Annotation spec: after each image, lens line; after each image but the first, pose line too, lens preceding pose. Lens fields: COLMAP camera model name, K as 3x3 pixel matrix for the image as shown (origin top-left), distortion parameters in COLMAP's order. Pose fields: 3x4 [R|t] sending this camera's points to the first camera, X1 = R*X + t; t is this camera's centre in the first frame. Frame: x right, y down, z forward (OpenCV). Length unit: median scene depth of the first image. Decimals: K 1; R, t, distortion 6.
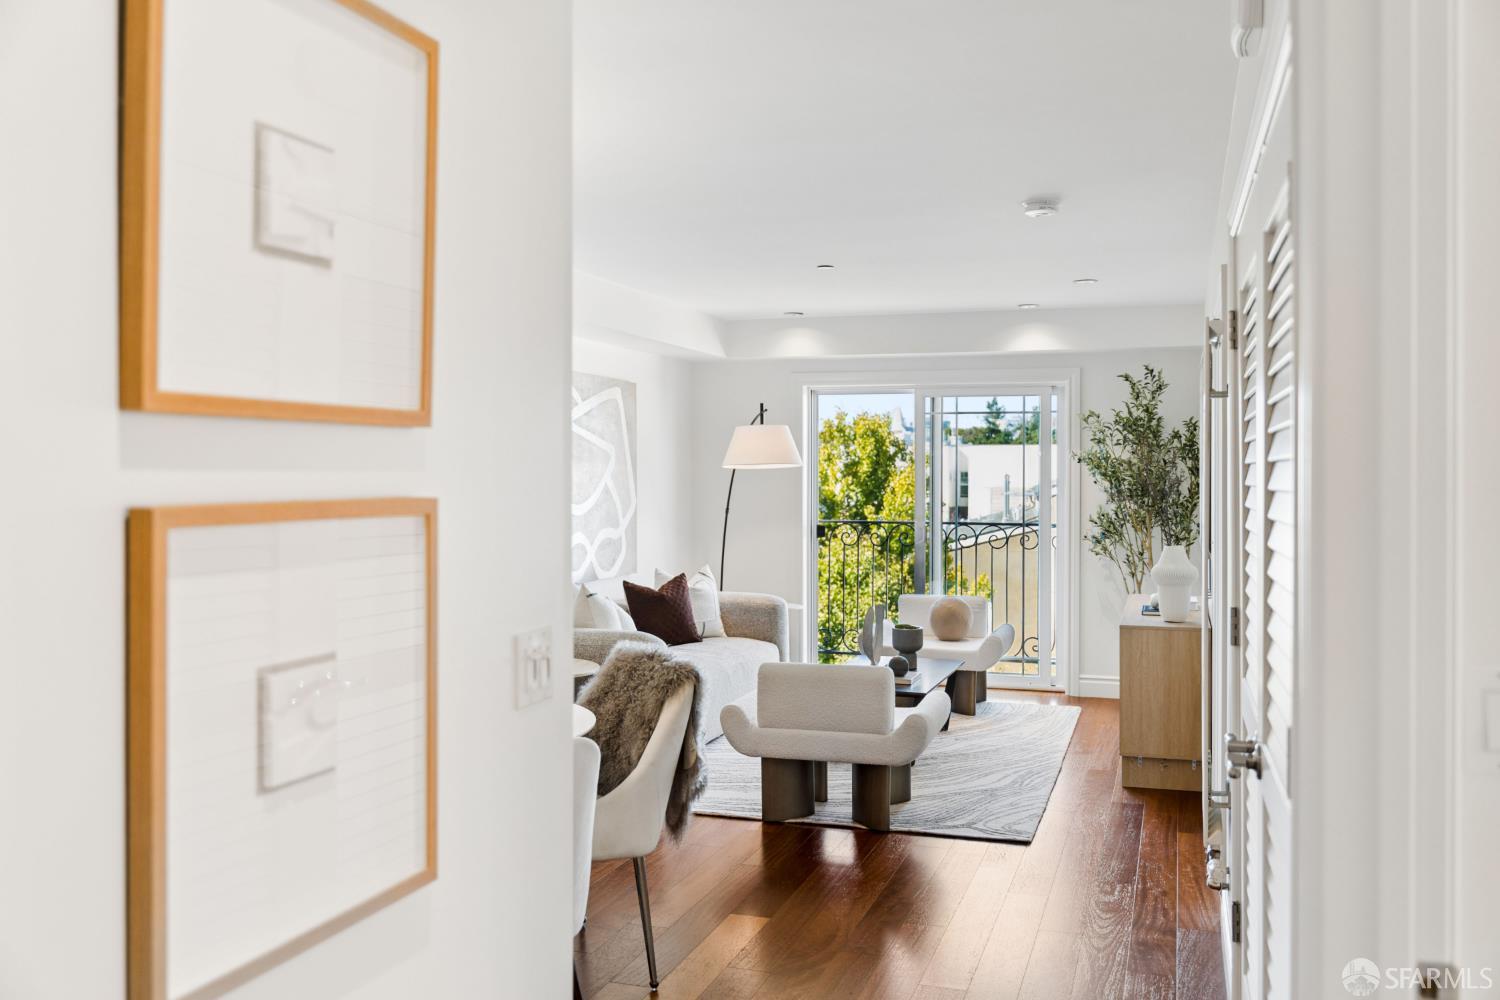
lens RADIAL K [[1321.6, 0, 744.1], [0, 1321.6, 494.4], [0, 0, 1]] dist [0.010401, 0.000955]
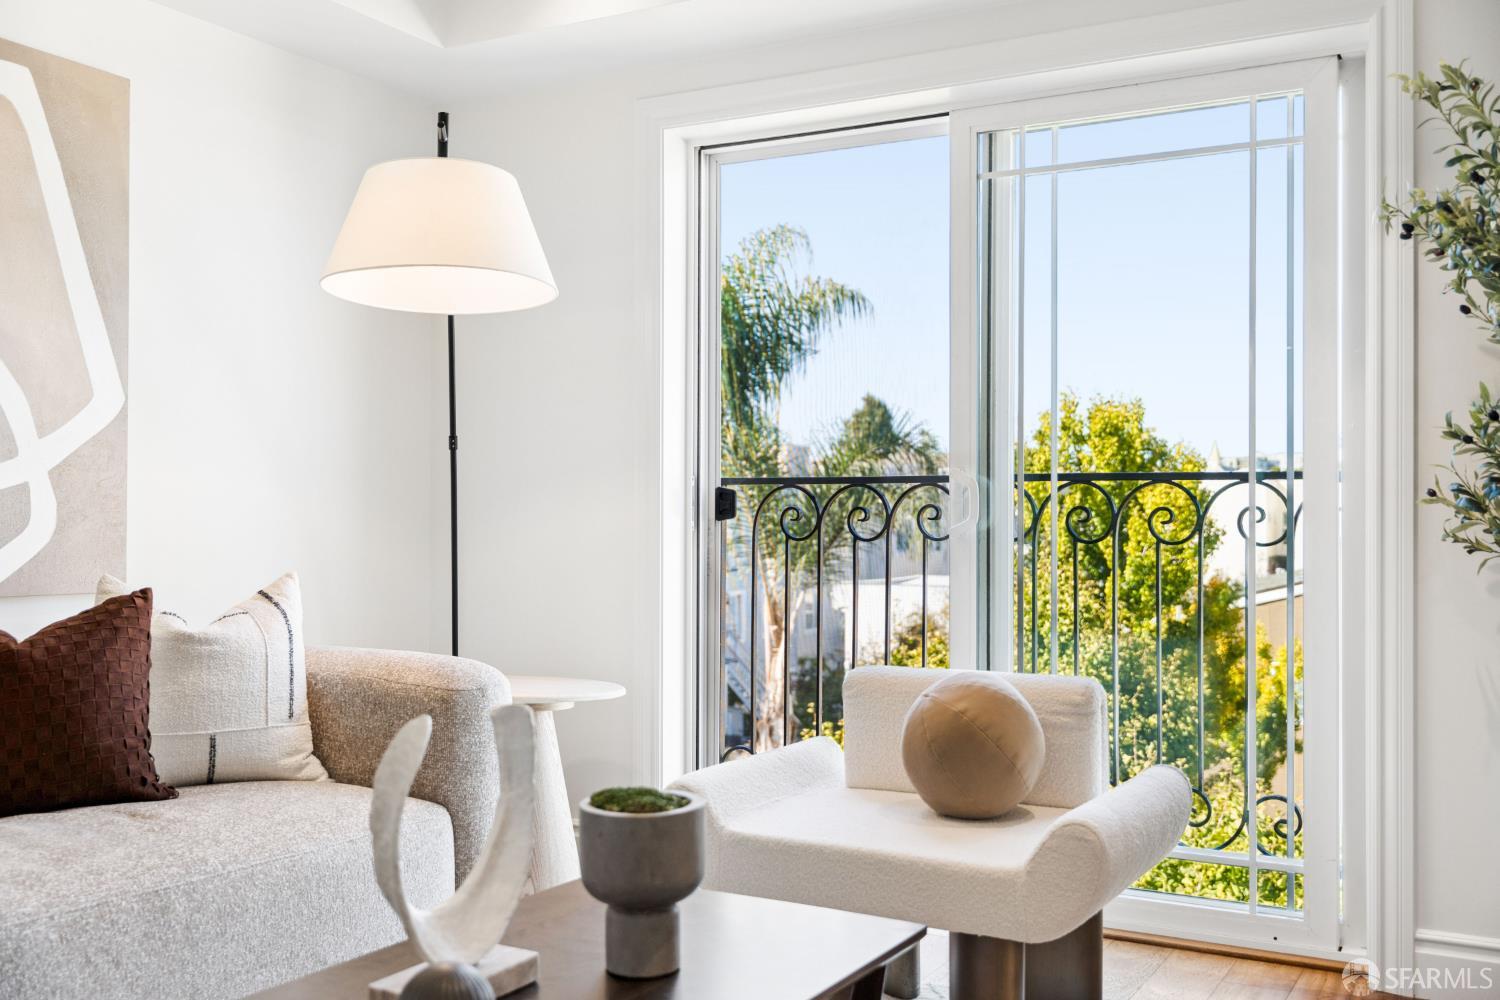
lens RADIAL K [[1442.8, 0, 756.7], [0, 1442.8, 510.5], [0, 0, 1]] dist [0.008917, 0.000000]
pose [[0.981025, 0.004095, -0.193840, 0.170156], [-0.009217, 0.999632, -0.025530, 0.046337], [0.193664, 0.026832, 0.980701, 0.643405]]
